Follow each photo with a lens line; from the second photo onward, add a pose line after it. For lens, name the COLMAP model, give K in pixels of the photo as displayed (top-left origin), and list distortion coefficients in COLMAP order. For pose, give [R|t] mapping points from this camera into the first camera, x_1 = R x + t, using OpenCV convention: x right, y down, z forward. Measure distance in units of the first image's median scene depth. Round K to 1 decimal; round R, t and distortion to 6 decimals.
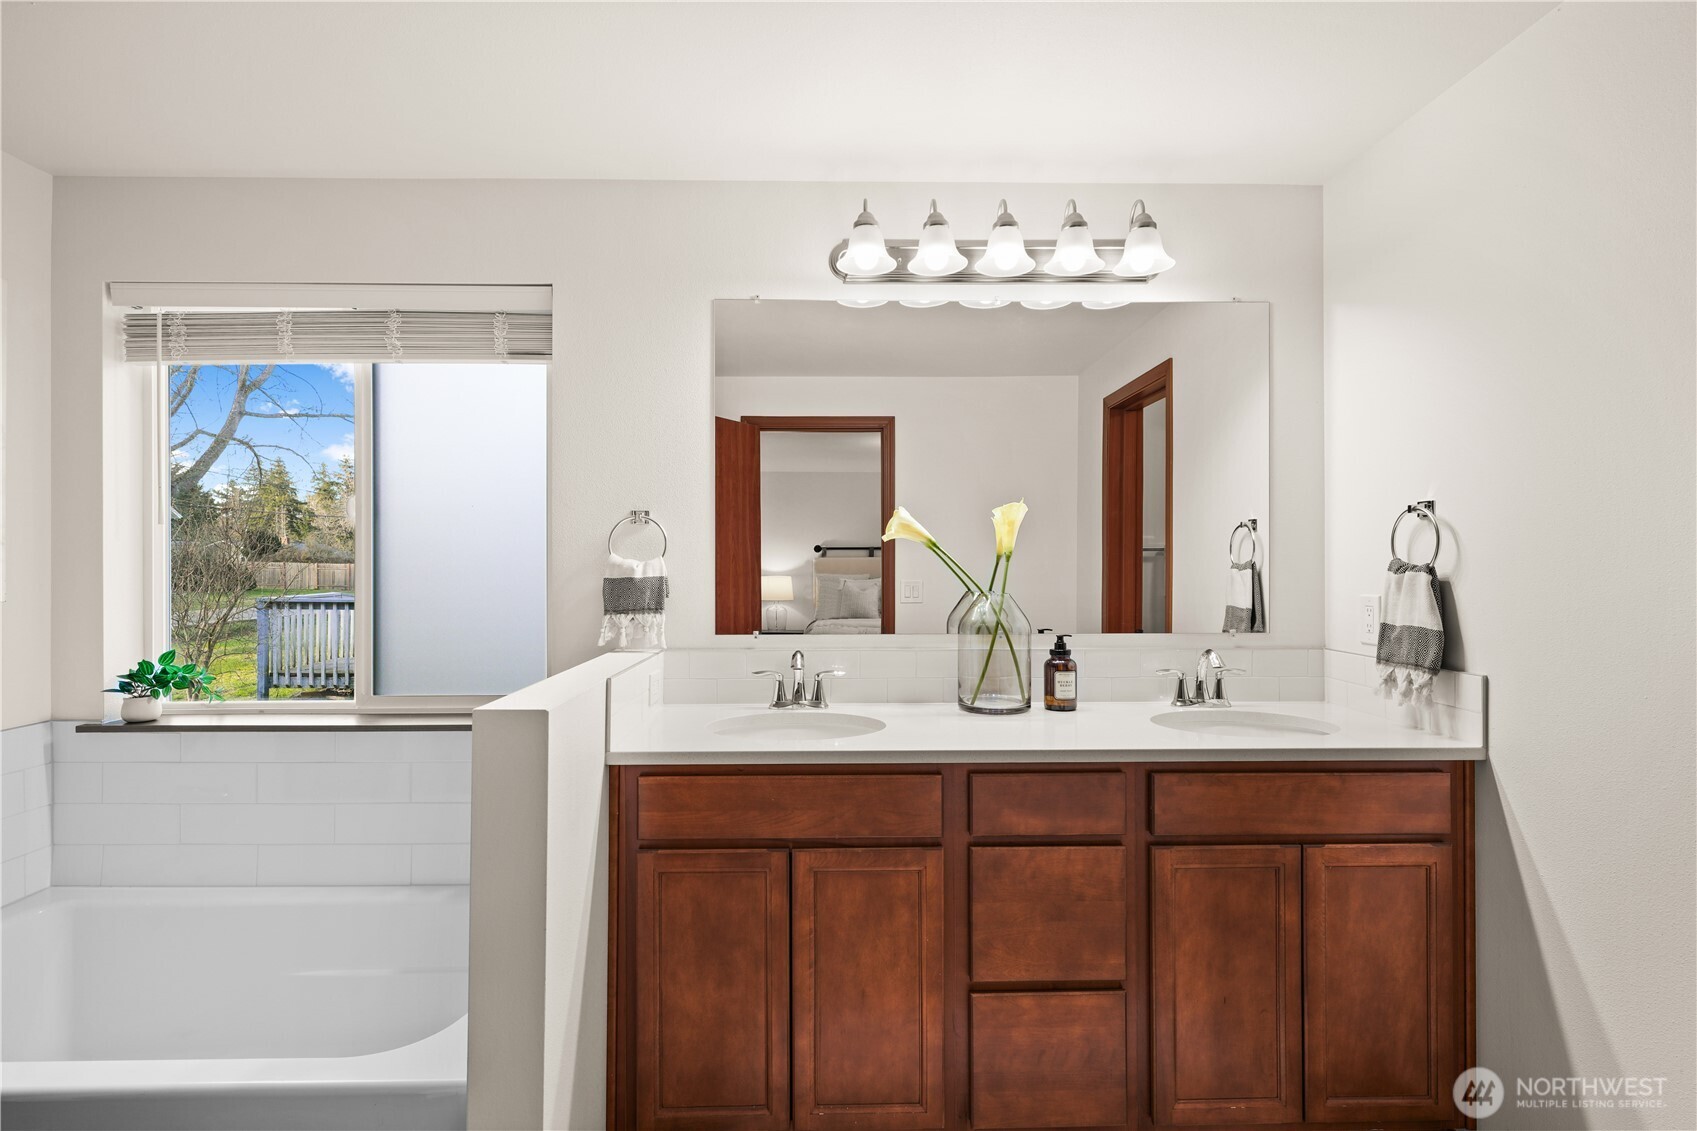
lens RADIAL K [[872.3, 0, 836.4], [0, 872.3, 559.6], [0, 0, 1]] dist [-0.010553, 0.001372]
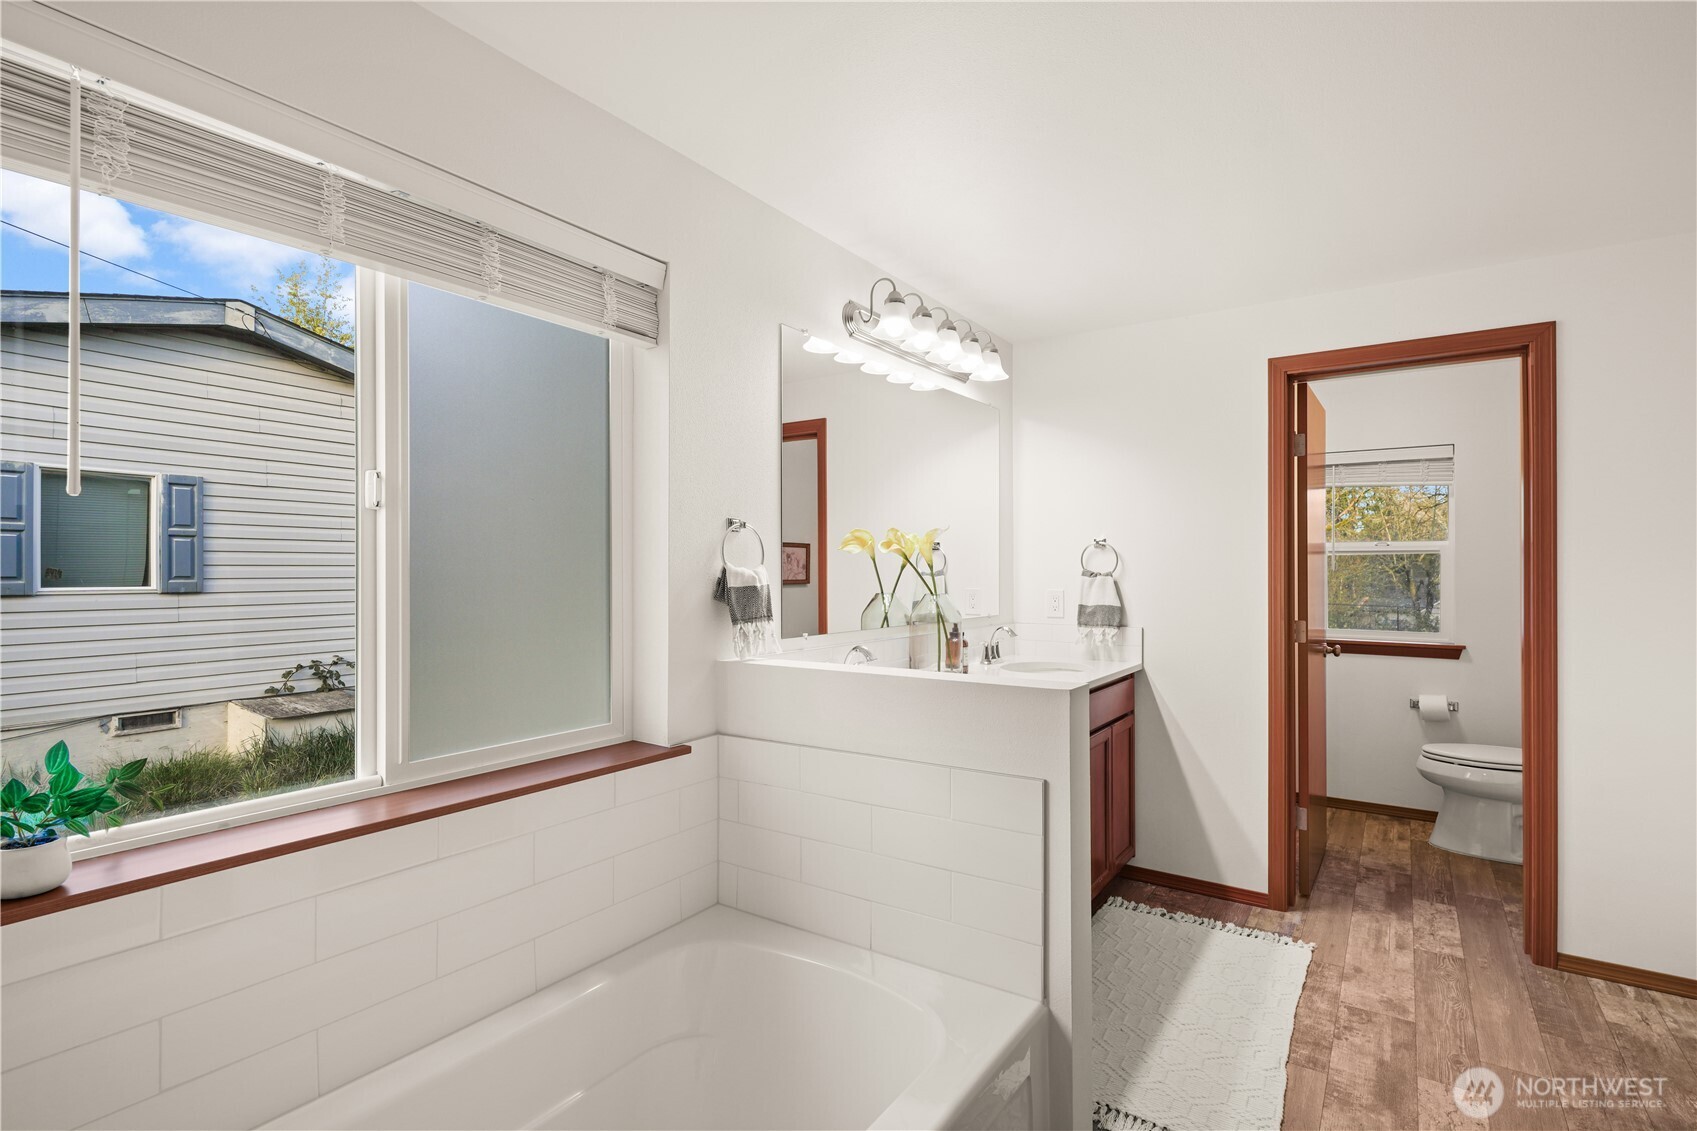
lens RADIAL K [[827.5, 0, 846.8], [0, 827.5, 572.5], [0, 0, 1]] dist [0.005544, -0.003144]
pose [[0.573019, -0.003474, 0.819535, -0.811678], [-0.011444, 0.999860, 0.012240, -0.007172], [-0.819462, -0.016392, 0.572898, 0.305995]]
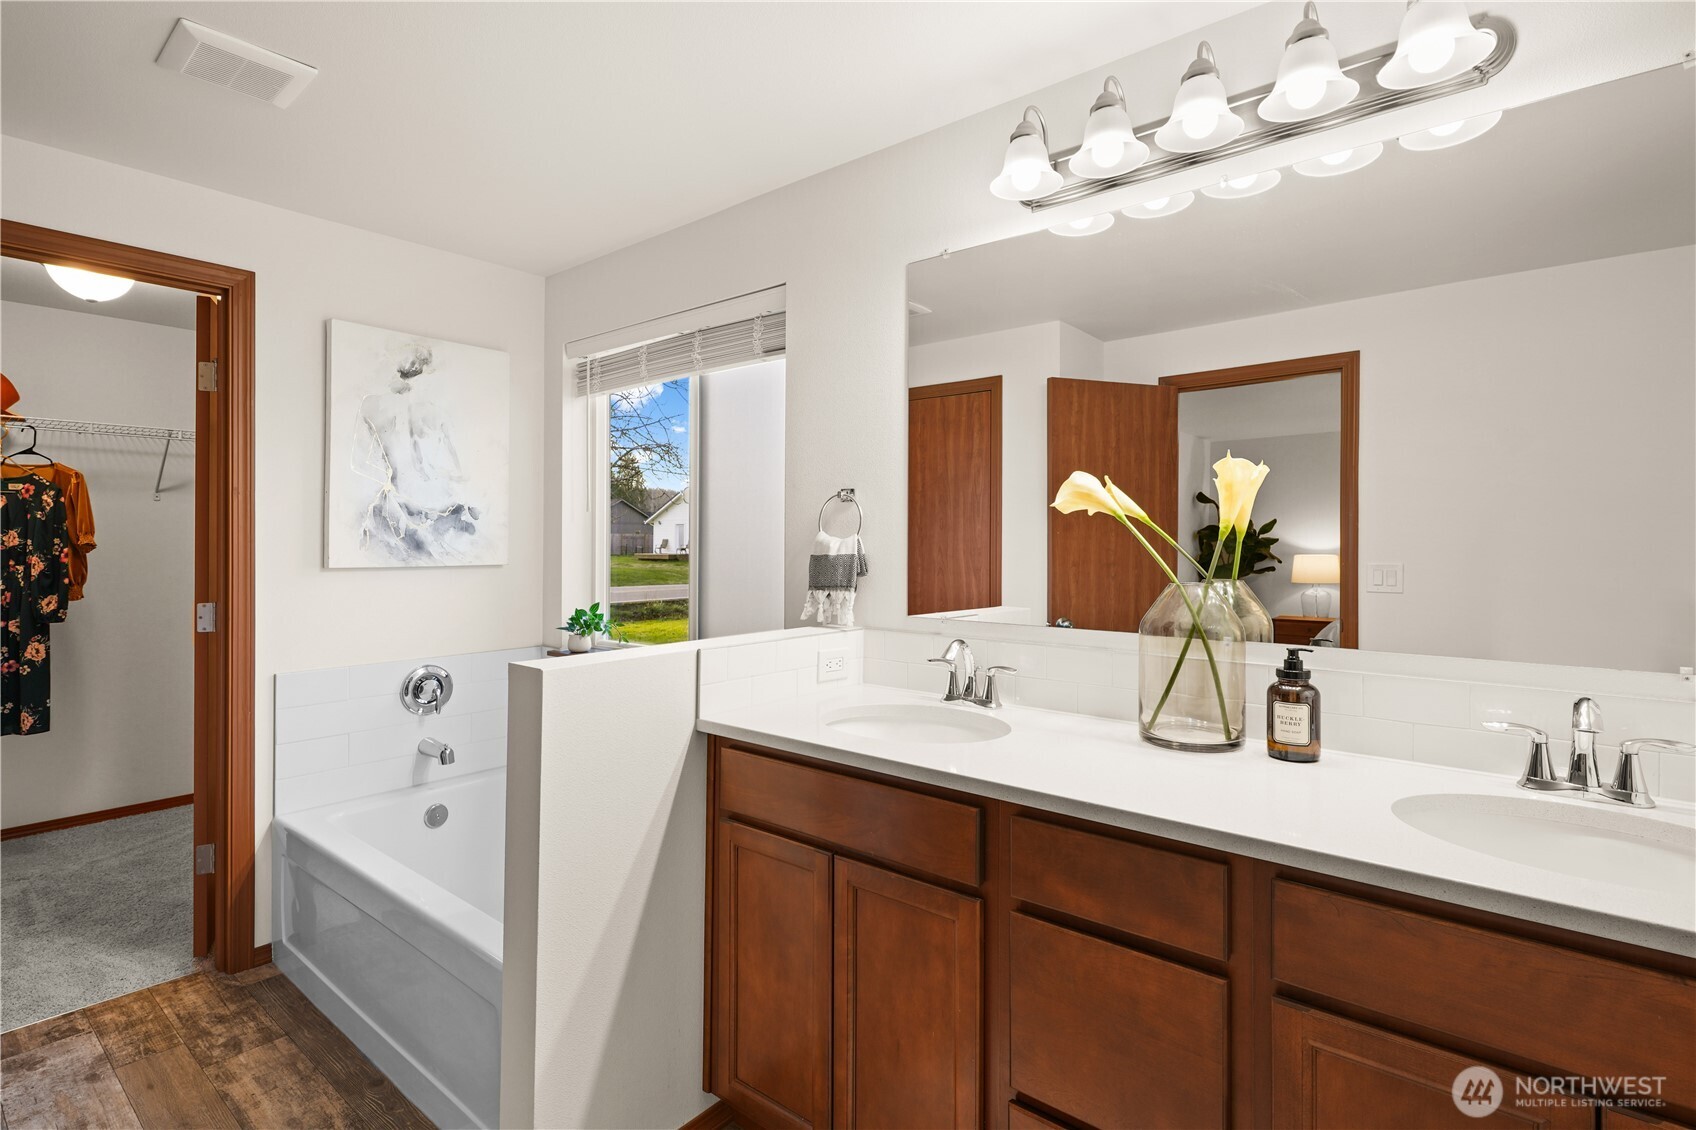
lens RADIAL K [[827.1, 0, 823.6], [0, 827.1, 537.1], [0, 0, 1]] dist [0.005544, -0.003144]
pose [[0.749632, 0.000355, -0.661854, 0.410378], [0.000635, 0.999999, 0.001256, -0.001652], [0.661854, -0.001362, 0.749631, 0.271674]]
